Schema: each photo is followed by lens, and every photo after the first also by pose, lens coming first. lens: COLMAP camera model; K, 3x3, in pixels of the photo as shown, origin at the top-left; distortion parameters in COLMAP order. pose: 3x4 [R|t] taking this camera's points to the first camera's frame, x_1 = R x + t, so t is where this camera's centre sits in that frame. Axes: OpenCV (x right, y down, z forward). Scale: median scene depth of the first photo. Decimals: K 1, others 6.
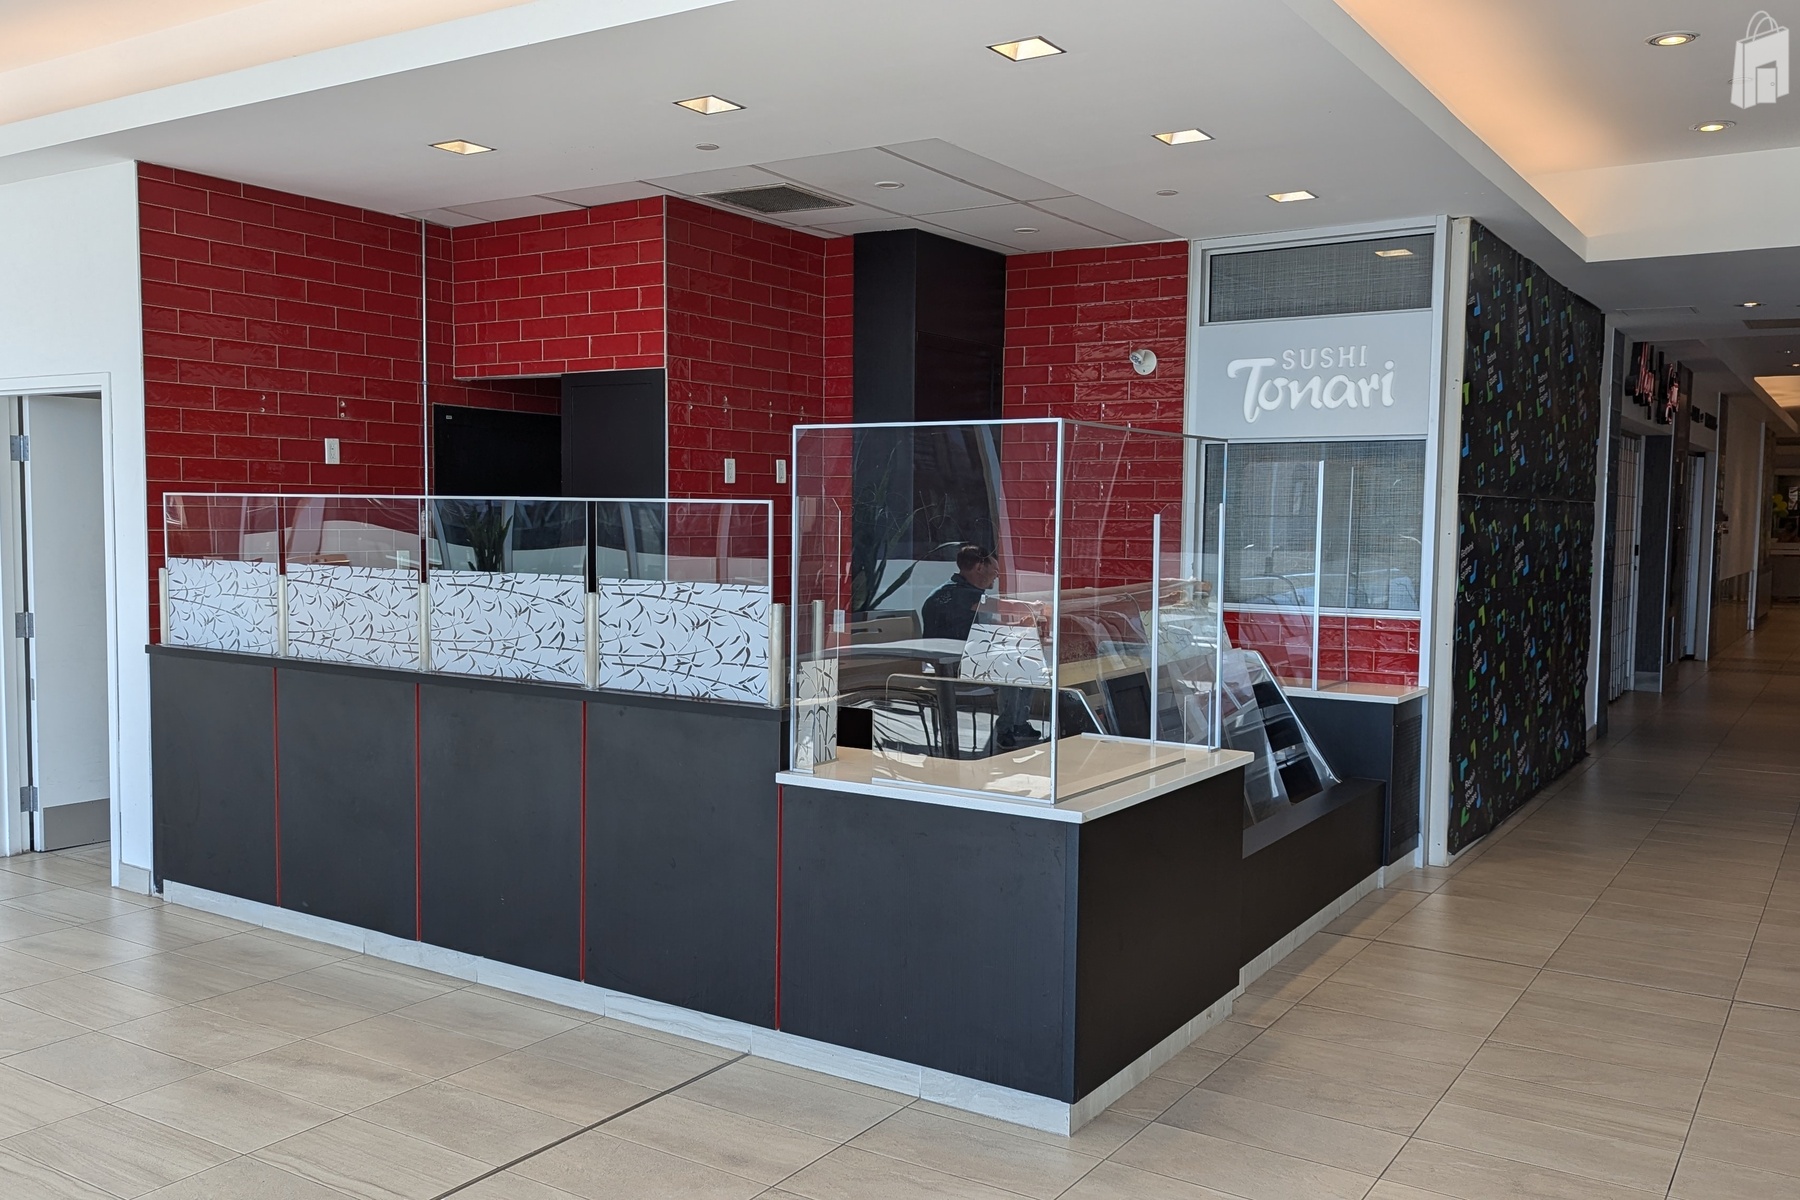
lens RADIAL K [[1520.2, 0, 895.0], [0, 1520.2, 635.2], [0, 0, 1]] dist [0.049823, -0.036665]
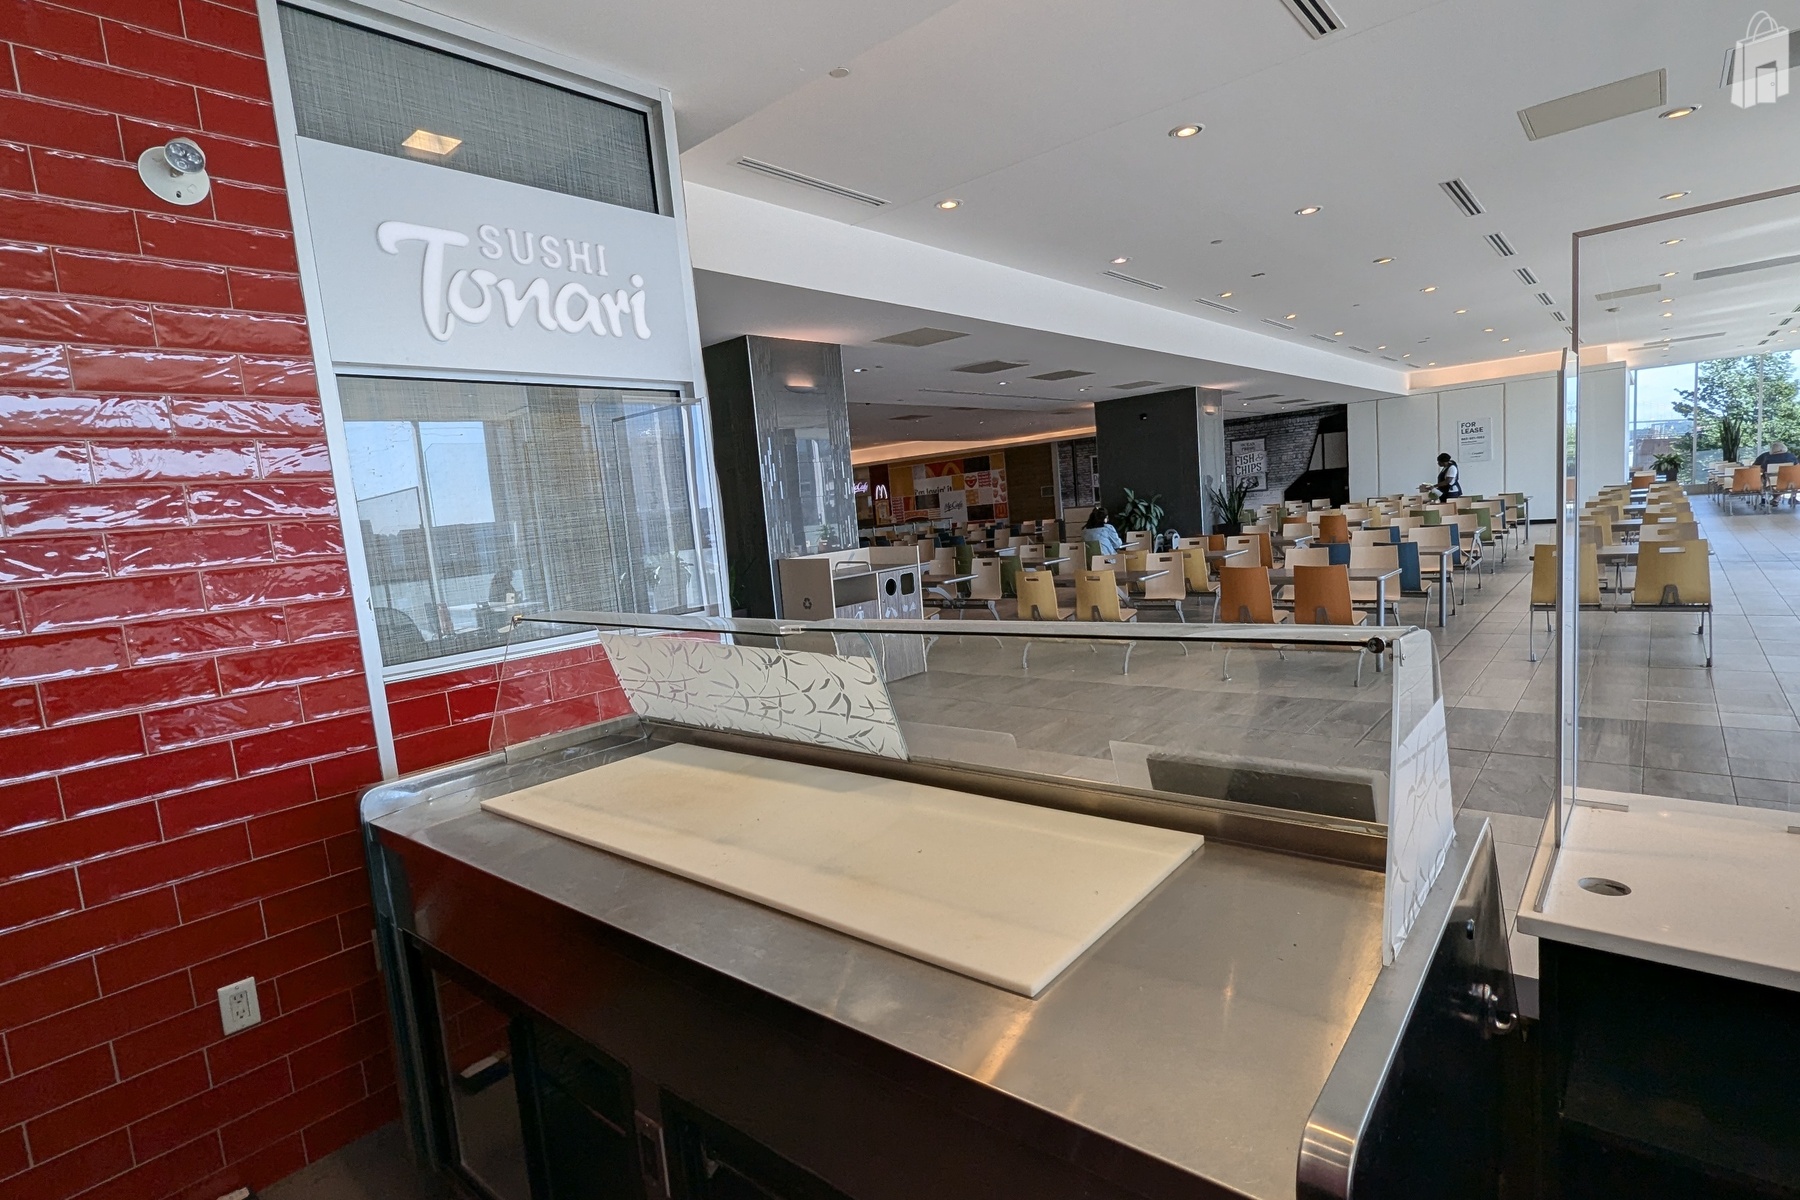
lens RADIAL K [[881.8, 0, 913.5], [0, 881.8, 611.0], [0, 0, 1]] dist [-0.002238, -0.000781]
pose [[0.112248, -0.138868, 0.983929, -0.122125], [0.162987, 0.979349, 0.119628, -0.068111], [-0.980222, 0.146939, 0.132564, 1.090777]]
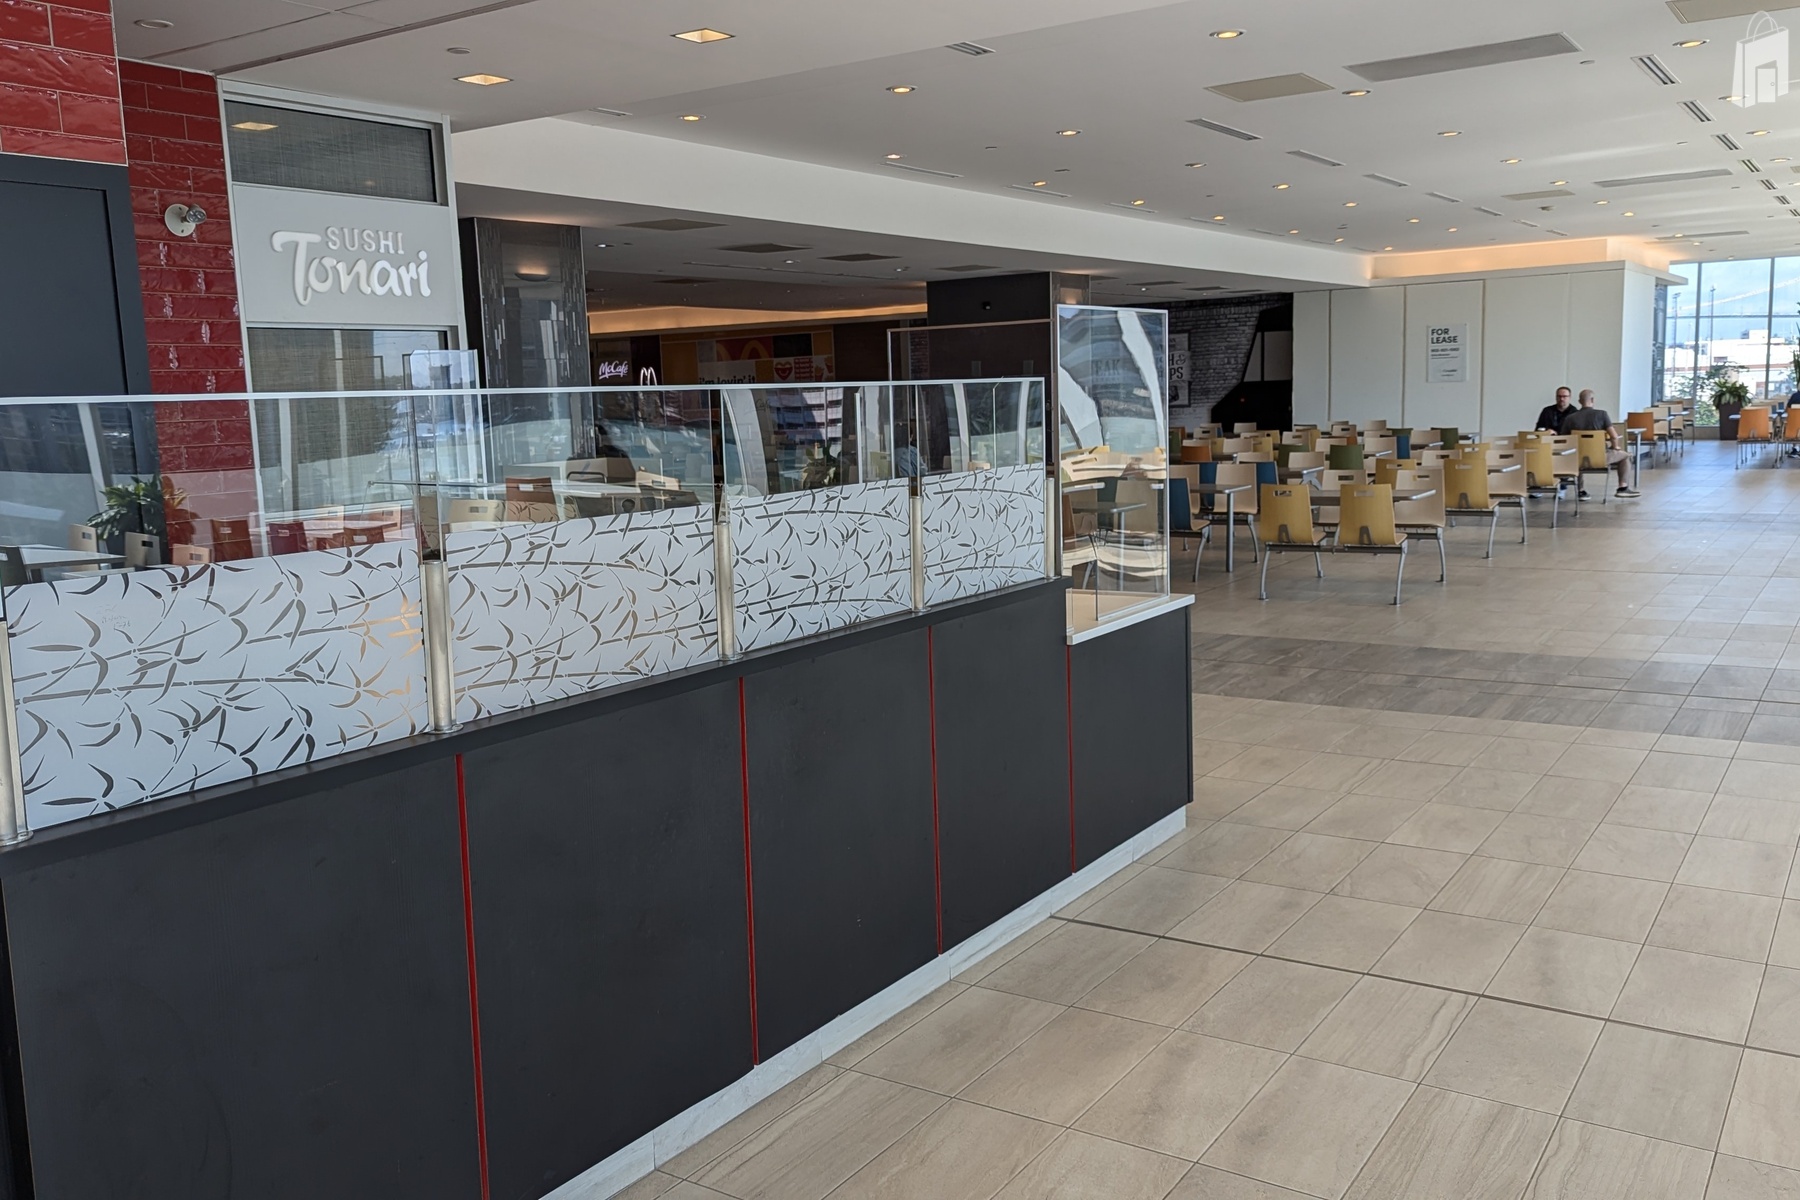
lens RADIAL K [[1520.2, 0, 882.0], [0, 1520.2, 599.9], [0, 0, 1]] dist [0.049823, -0.036665]
pose [[0.006966, -0.148659, 0.988864, -0.927244], [0.112716, 0.982702, 0.146939, -0.086770], [-0.993603, 0.110437, 0.023602, 0.906765]]
